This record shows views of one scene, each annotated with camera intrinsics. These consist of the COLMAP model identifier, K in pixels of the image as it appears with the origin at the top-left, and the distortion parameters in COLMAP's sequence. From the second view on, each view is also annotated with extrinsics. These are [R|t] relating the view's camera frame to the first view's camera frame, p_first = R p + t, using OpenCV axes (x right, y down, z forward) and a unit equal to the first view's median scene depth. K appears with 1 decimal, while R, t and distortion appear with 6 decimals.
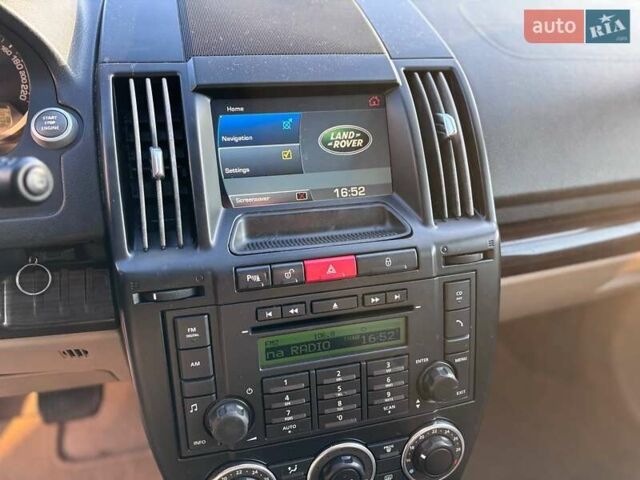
lens RADIAL K [[485.8, 0, 318.0], [0, 485.8, 239.5], [0, 0, 1]] dist [0.032804, -0.029057]
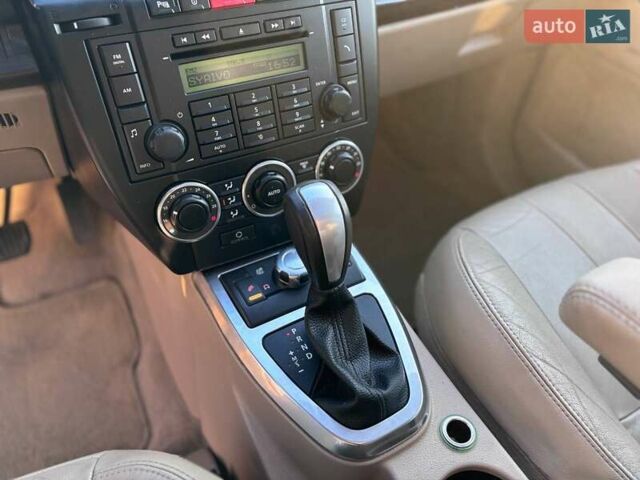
lens RADIAL K [[485.8, 0, 318.0], [0, 485.8, 239.5], [0, 0, 1]] dist [0.032804, -0.029057]
pose [[0.969748, -0.171982, 0.173238, -0.068940], [0.131805, 0.966232, 0.221411, 0.357642], [-0.205467, -0.191879, 0.959670, -0.230057]]
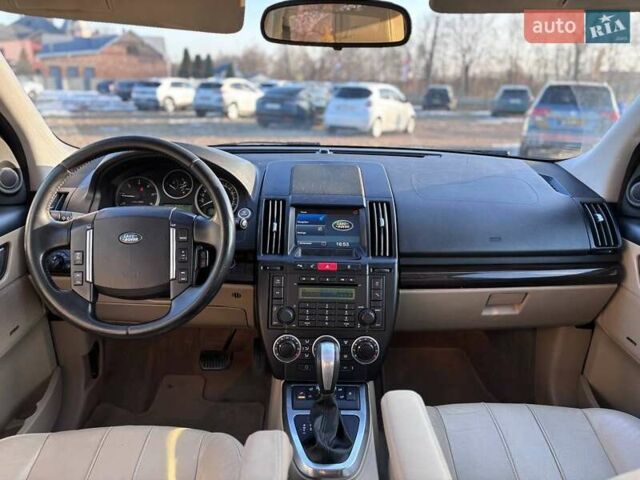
lens RADIAL K [[479.1, 0, 314.9], [0, 479.1, 241.2], [0, 0, 1]] dist [0.054535, -0.064037]
pose [[0.967665, 0.062652, -0.244335, 0.589611], [-0.118858, 0.967636, -0.222606, 0.513408], [0.222480, 0.244449, 0.943794, -1.584809]]
